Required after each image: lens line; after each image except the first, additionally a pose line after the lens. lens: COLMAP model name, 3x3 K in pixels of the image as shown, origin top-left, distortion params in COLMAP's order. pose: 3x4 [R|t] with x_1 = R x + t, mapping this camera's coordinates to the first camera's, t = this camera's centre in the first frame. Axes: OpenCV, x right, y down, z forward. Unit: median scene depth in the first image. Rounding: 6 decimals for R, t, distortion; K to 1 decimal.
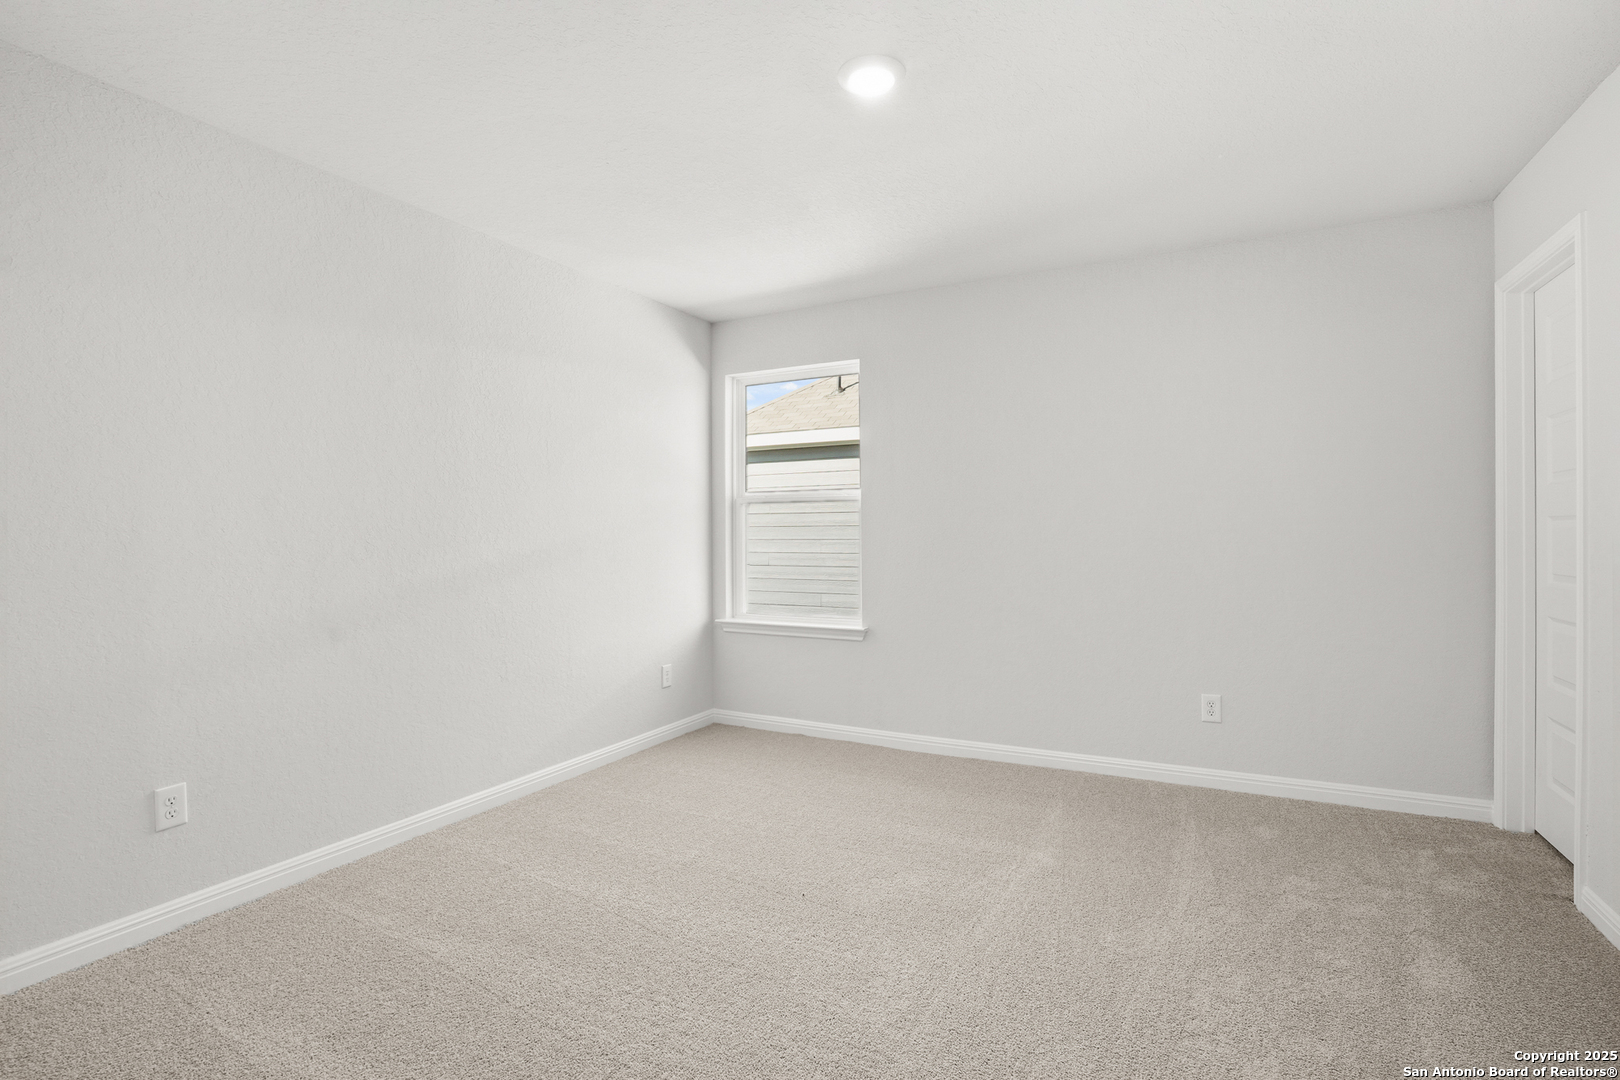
lens RADIAL K [[771.1, 0, 810.0], [0, 771.1, 540.0], [0, 0, 1]] dist [-0.051409, 0.021695]
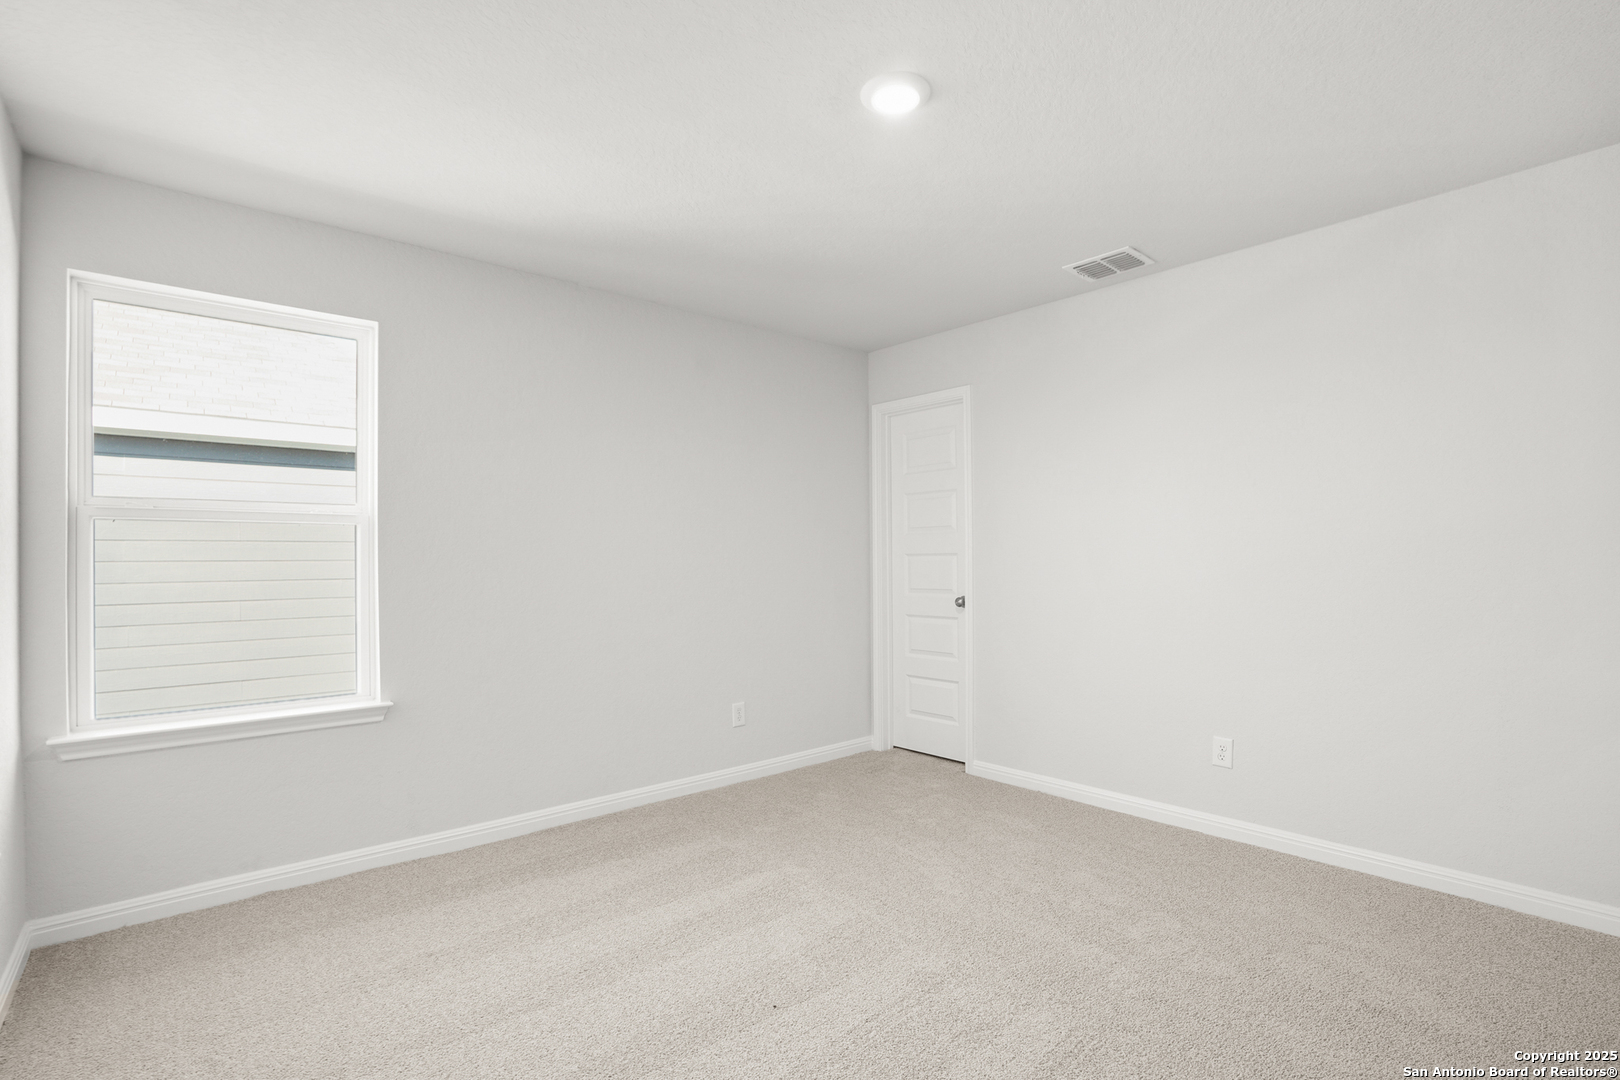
lens RADIAL K [[771.1, 0, 810.0], [0, 771.1, 540.0], [0, 0, 1]] dist [-0.051409, 0.021695]
pose [[0.374072, 0.017165, 0.927241, -0.448279], [0.020067, 0.999445, -0.026597, -0.012913], [-0.927183, 0.028556, 0.373519, 0.363815]]
